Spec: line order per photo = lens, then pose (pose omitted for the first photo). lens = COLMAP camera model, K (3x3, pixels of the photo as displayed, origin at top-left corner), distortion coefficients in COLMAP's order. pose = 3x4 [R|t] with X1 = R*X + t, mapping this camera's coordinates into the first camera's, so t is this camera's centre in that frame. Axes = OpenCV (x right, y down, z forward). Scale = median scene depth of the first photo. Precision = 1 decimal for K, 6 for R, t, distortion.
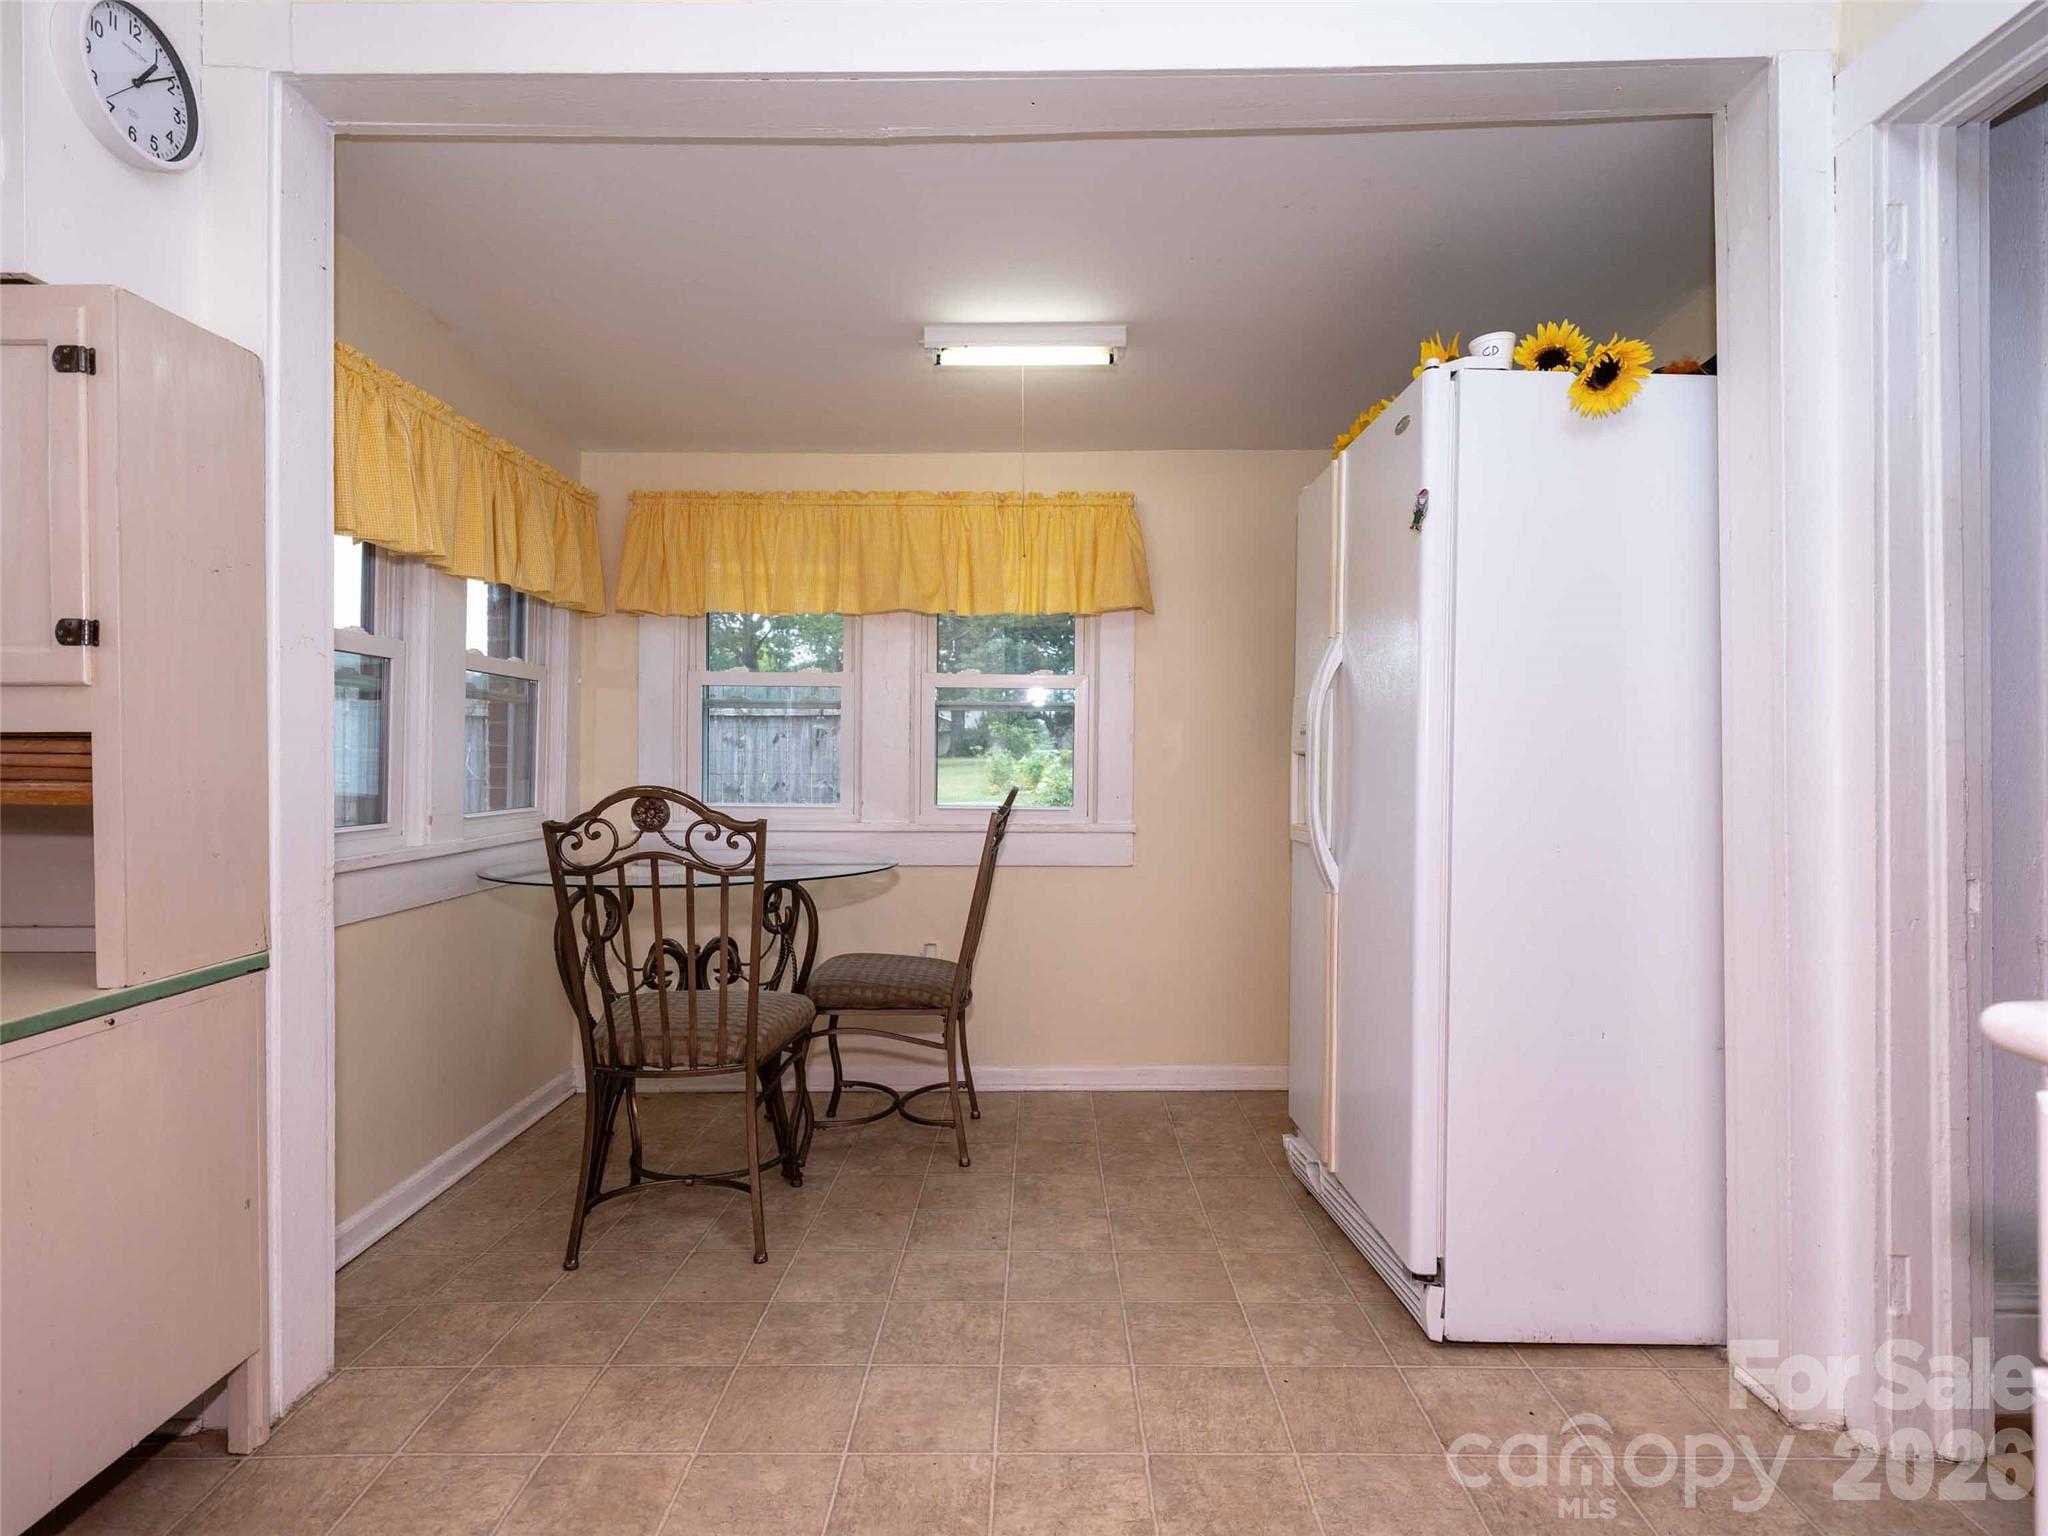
lens RADIAL K [[1065.5, 0, 1022.4], [0, 1065.5, 757.1], [0, 0, 1]] dist [0.000646, -0.000174]
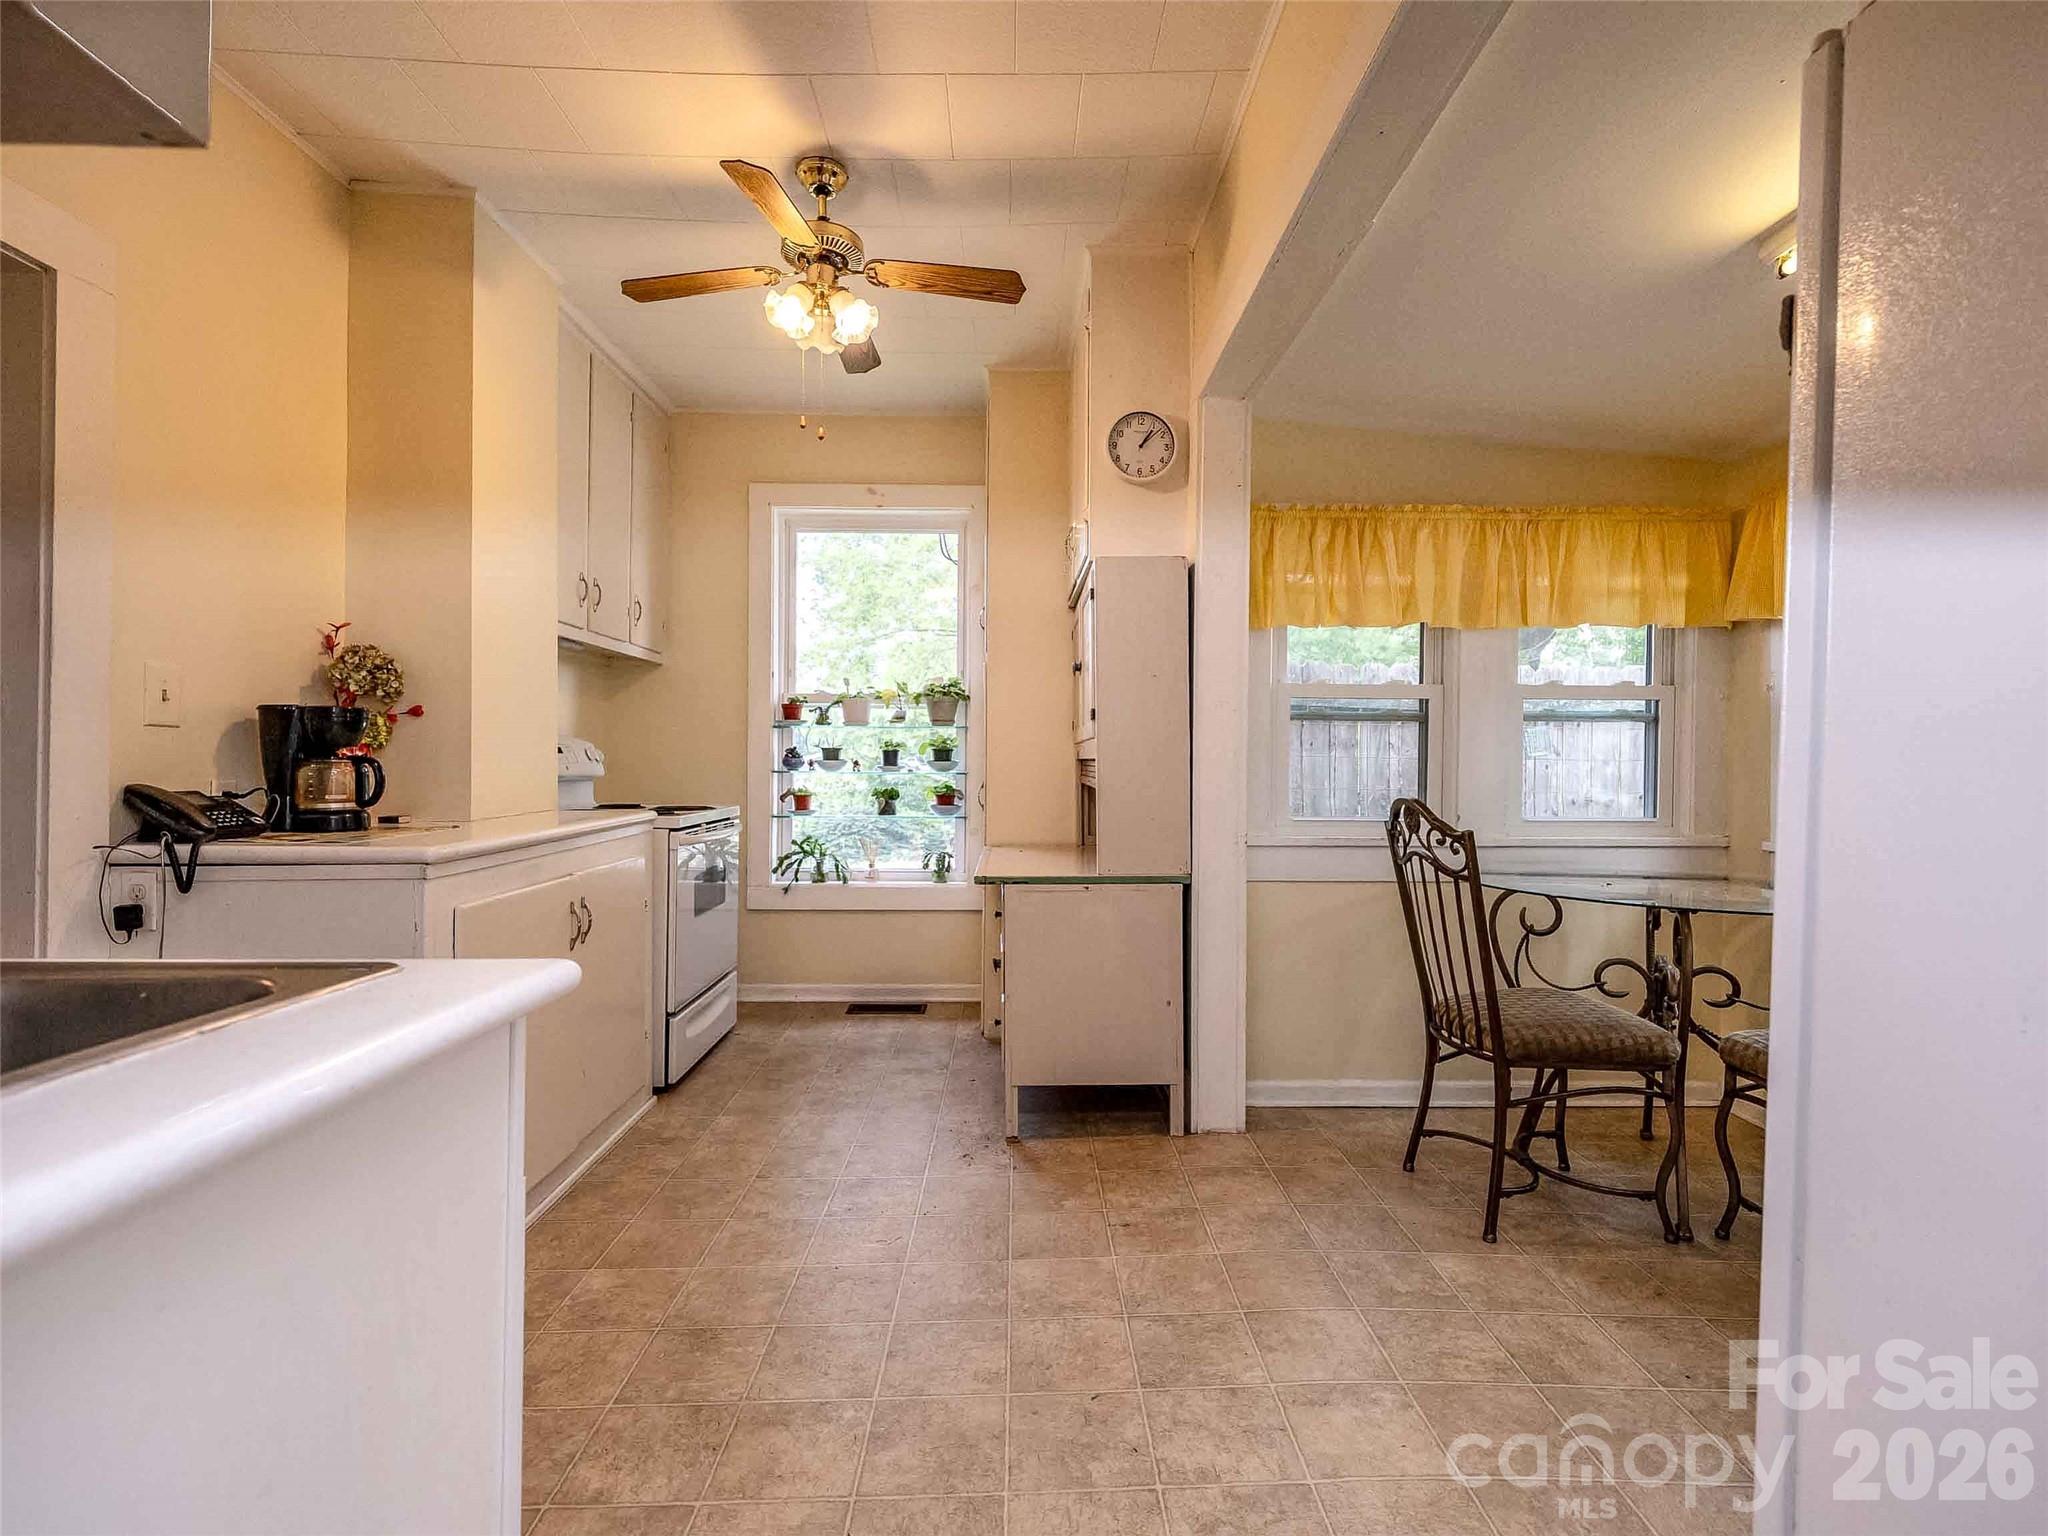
lens RADIAL K [[955.1, 0, 1040.6], [0, 955.1, 769.8], [0, 0, 1]] dist [-0.001638, -0.000097]
pose [[0.038702, 0.008185, -0.999217, 0.782105], [-0.004155, 0.999959, 0.008030, -0.012003], [0.999242, 0.003841, 0.038734, 0.563301]]
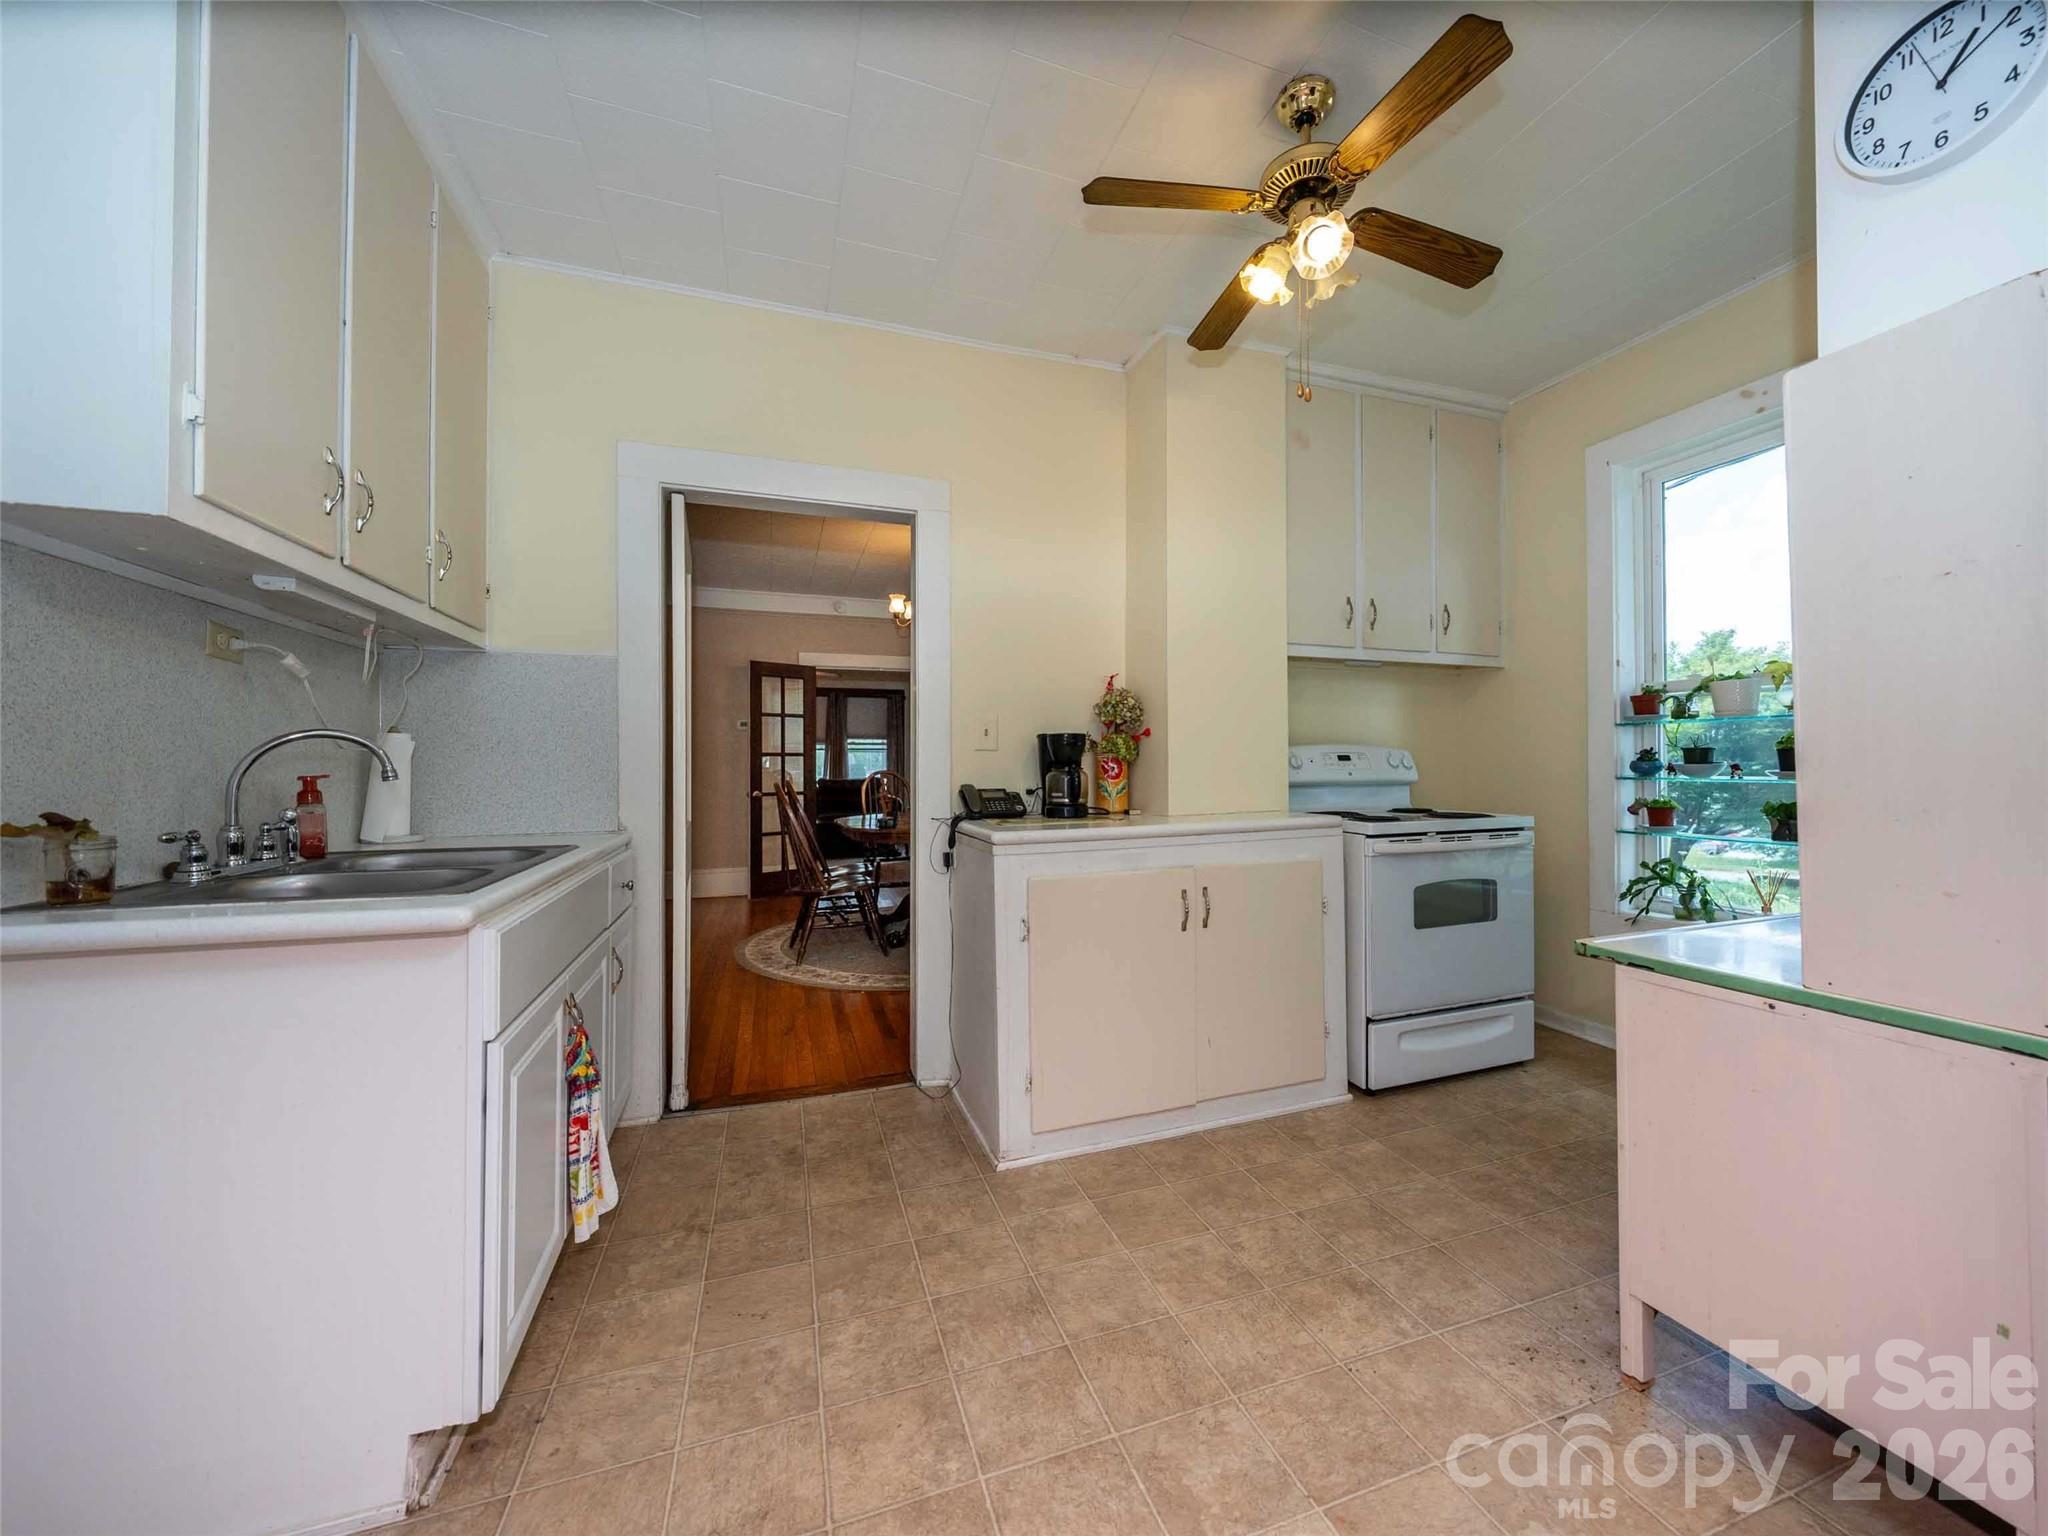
lens RADIAL K [[779.2, 0, 1068.2], [0, 779.2, 763.5], [0, 0, 1]] dist [-0.006042, -0.000108]
pose [[-0.932395, 0.004594, -0.361411, 0.120465], [0.007107, 0.999959, -0.005625, -0.014642], [0.361370, -0.007813, -0.932390, 1.038984]]
